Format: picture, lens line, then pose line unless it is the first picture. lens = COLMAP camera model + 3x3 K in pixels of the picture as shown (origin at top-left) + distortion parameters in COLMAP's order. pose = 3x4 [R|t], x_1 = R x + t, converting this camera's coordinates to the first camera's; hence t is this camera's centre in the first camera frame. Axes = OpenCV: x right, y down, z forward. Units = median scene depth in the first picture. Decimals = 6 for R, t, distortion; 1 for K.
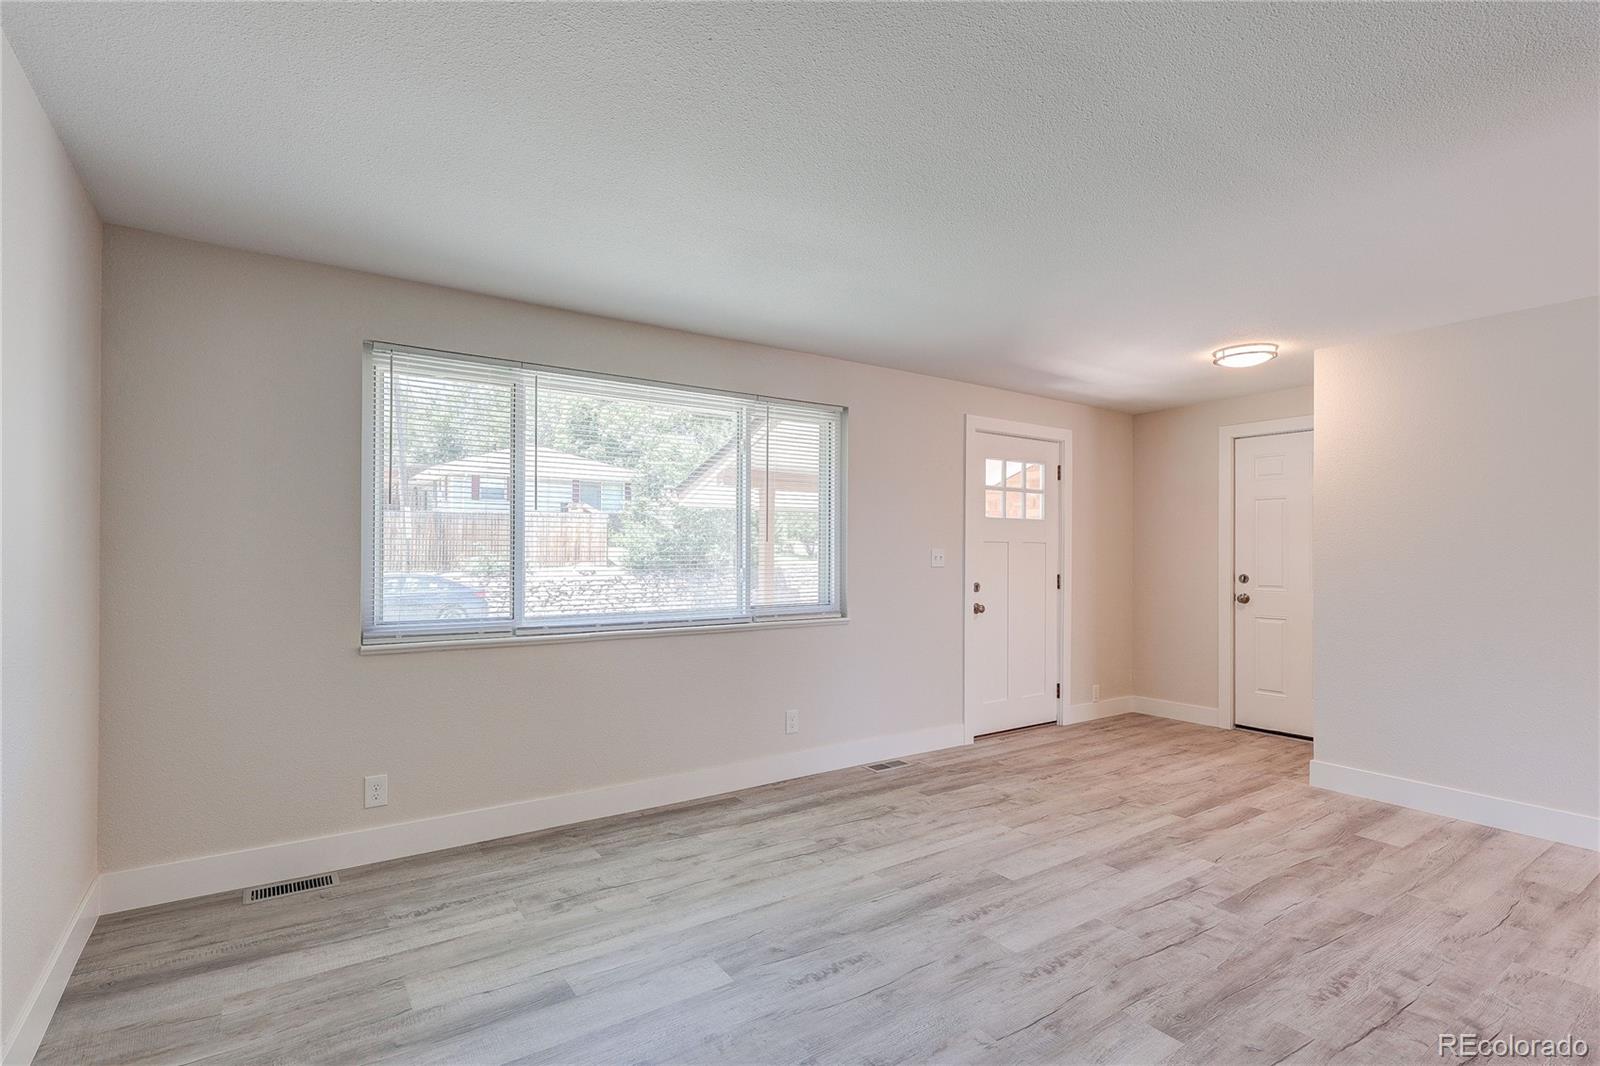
lens RADIAL K [[759.7, 0, 808.4], [0, 759.7, 553.0], [0, 0, 1]] dist [-0.002865, 0.000194]
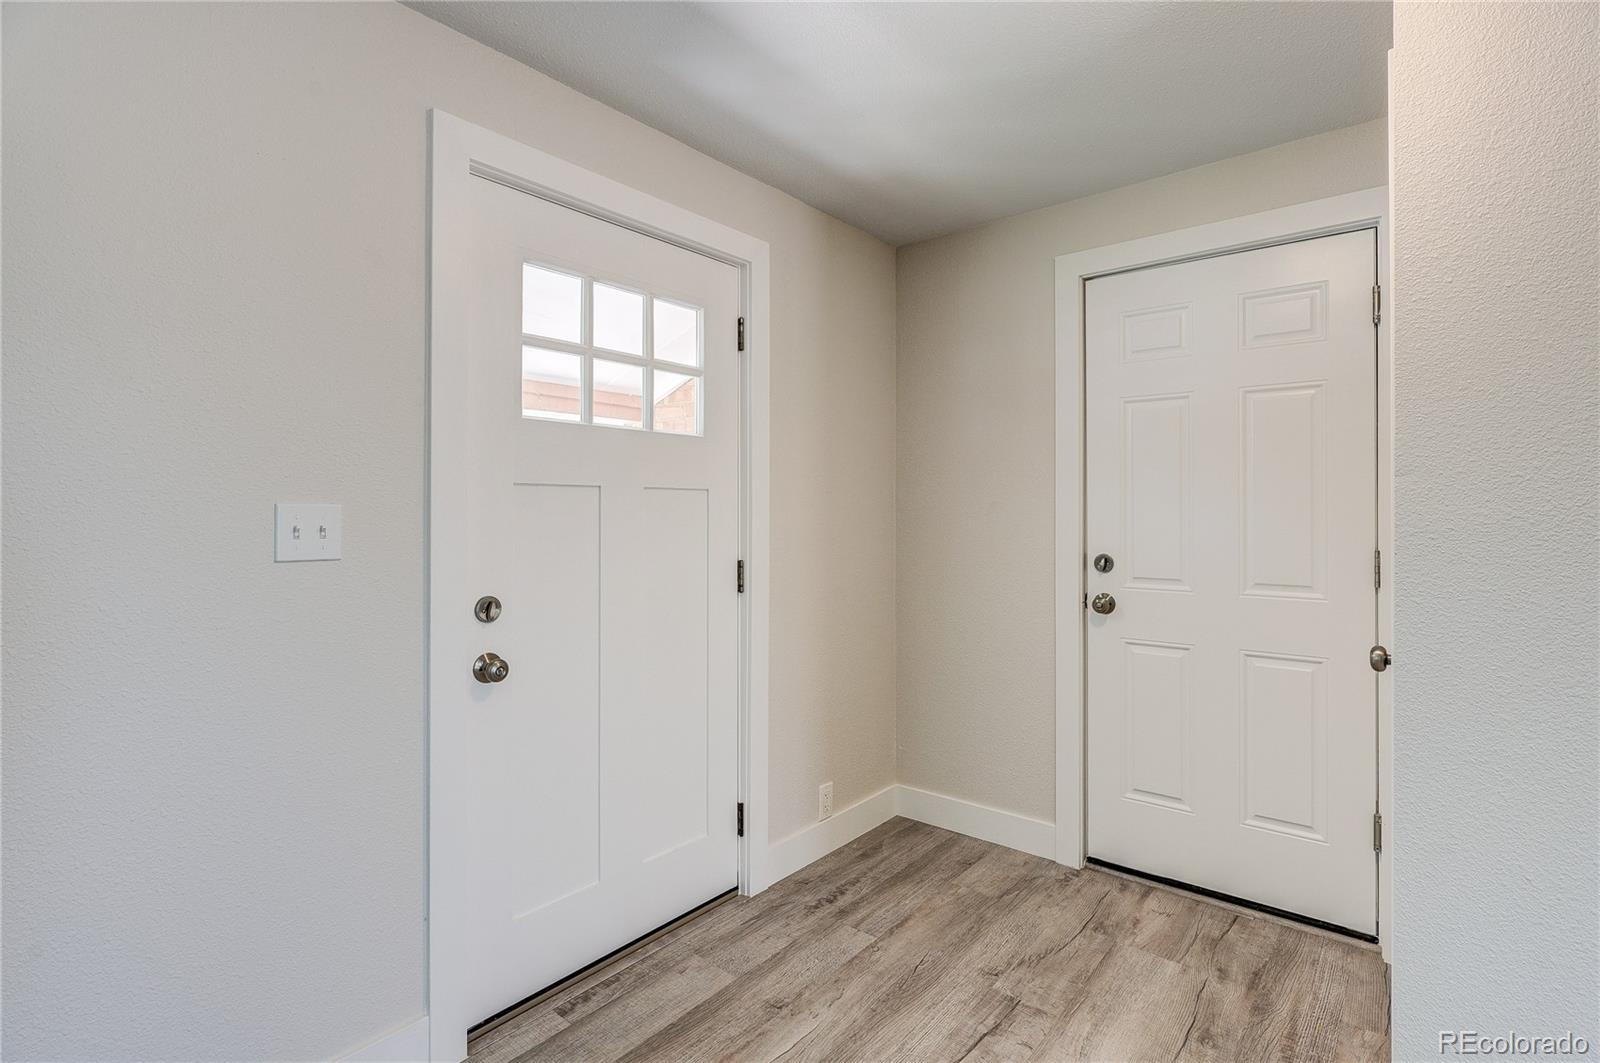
lens RADIAL K [[756.0, 0, 800.7], [0, 756.0, 511.9], [0, 0, 1]] dist [-0.003531, -0.000193]
pose [[0.966112, -0.003582, 0.258099, 0.339134], [0.002991, 0.999992, 0.002681, -0.002227], [-0.258107, -0.001818, 0.966115, 0.762321]]
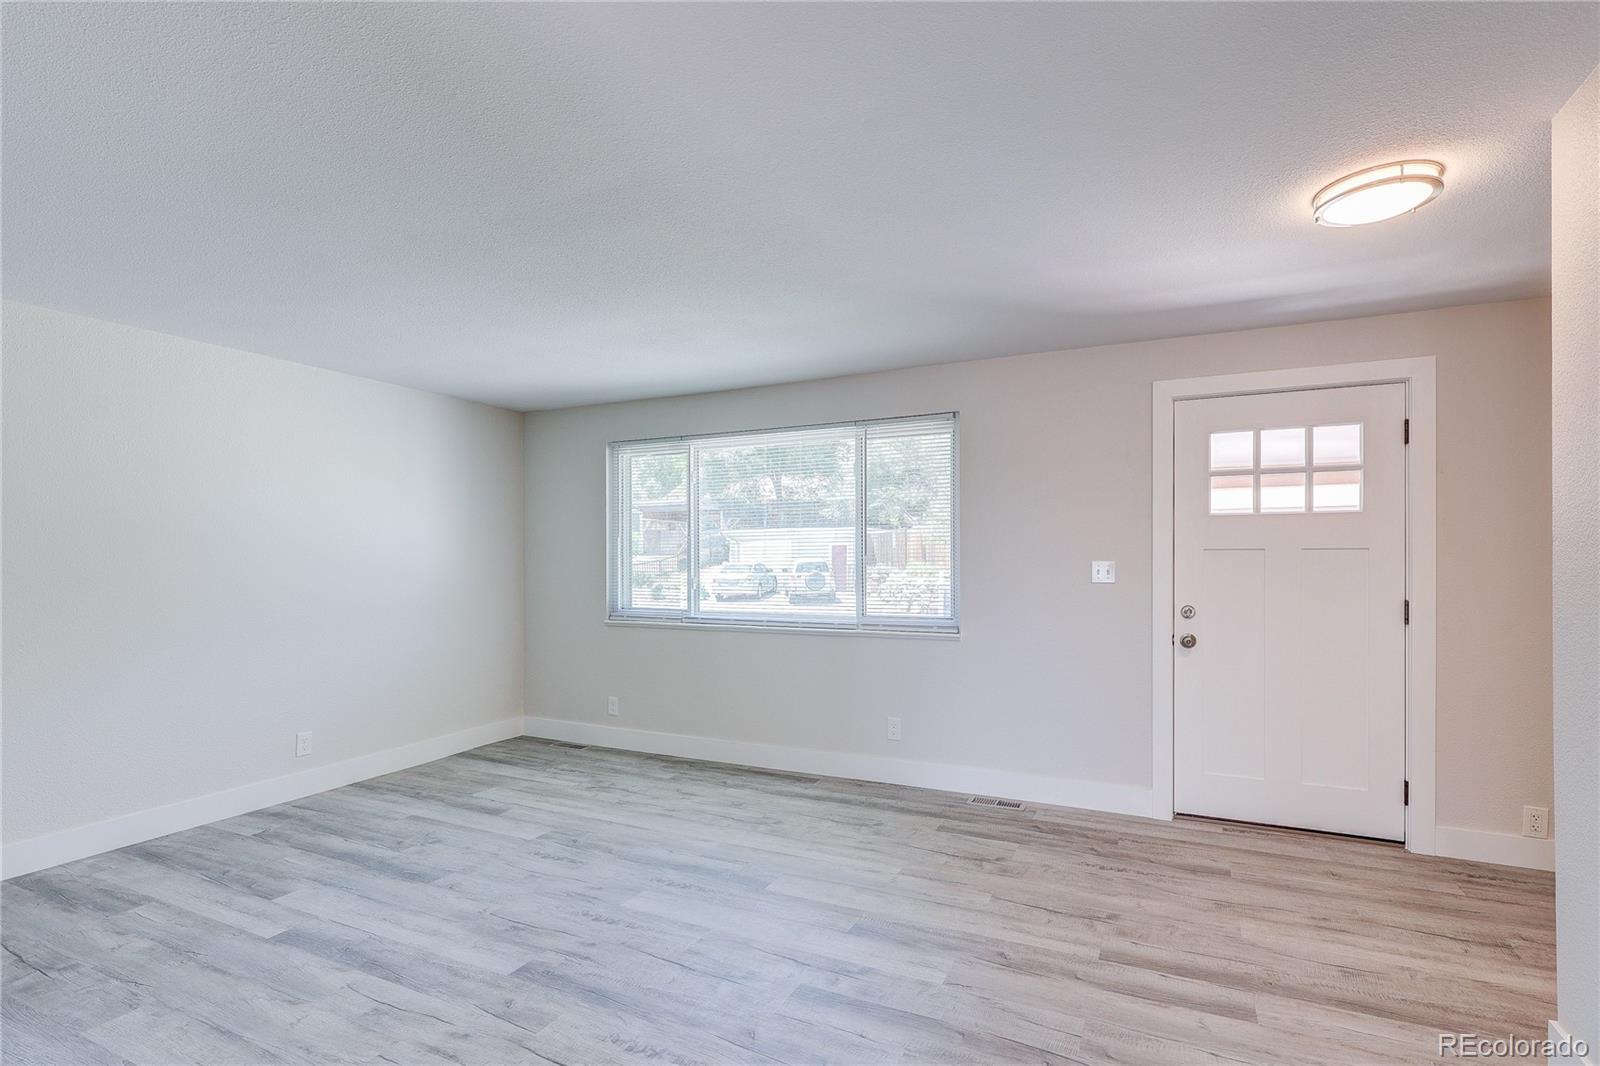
lens RADIAL K [[775.9, 0, 803.7], [0, 775.9, 562.2], [0, 0, 1]] dist [-0.002597, 0.000372]
pose [[0.489888, -0.002940, -0.871781, 0.860627], [0.004757, 0.999988, -0.000699, -0.004928], [0.871773, -0.003804, 0.489896, 0.384369]]
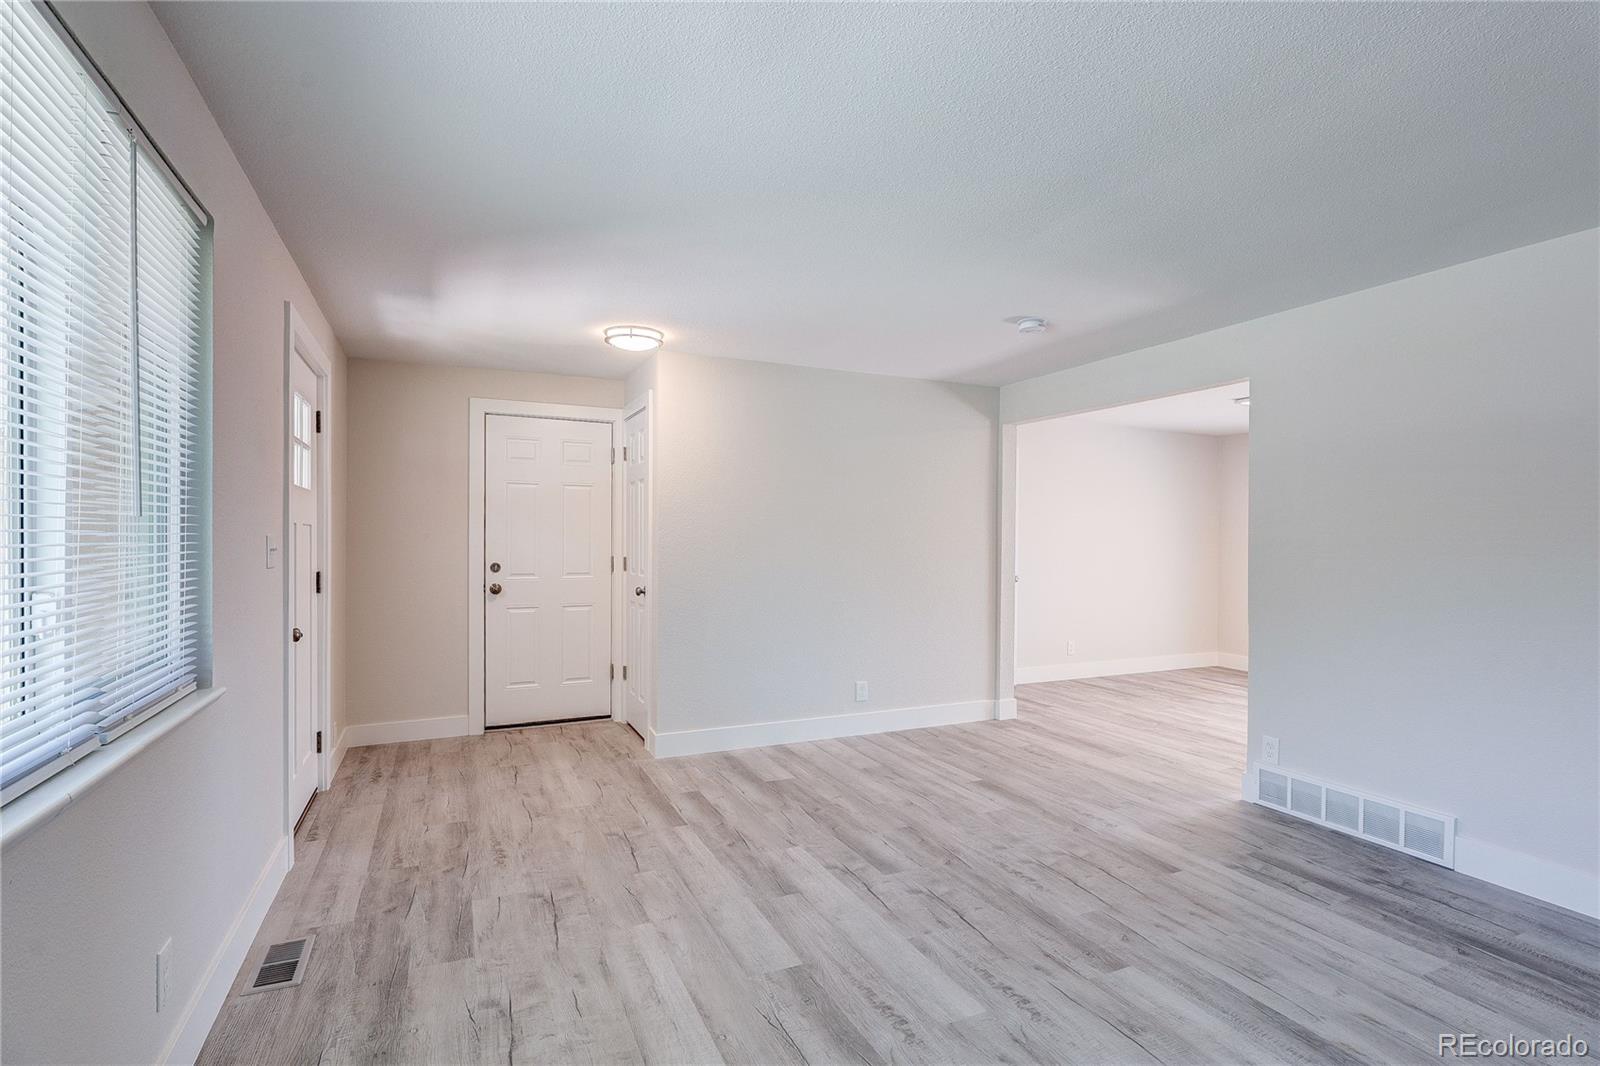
lens RADIAL K [[757.2, 0, 798.7], [0, 757.2, 534.6], [0, 0, 1]] dist [-0.001990, -0.000231]
pose [[0.180963, 0.004146, 0.983481, -0.359669], [-0.005105, 0.999982, -0.003276, -0.007592], [-0.983477, -0.004428, 0.180981, 0.617385]]
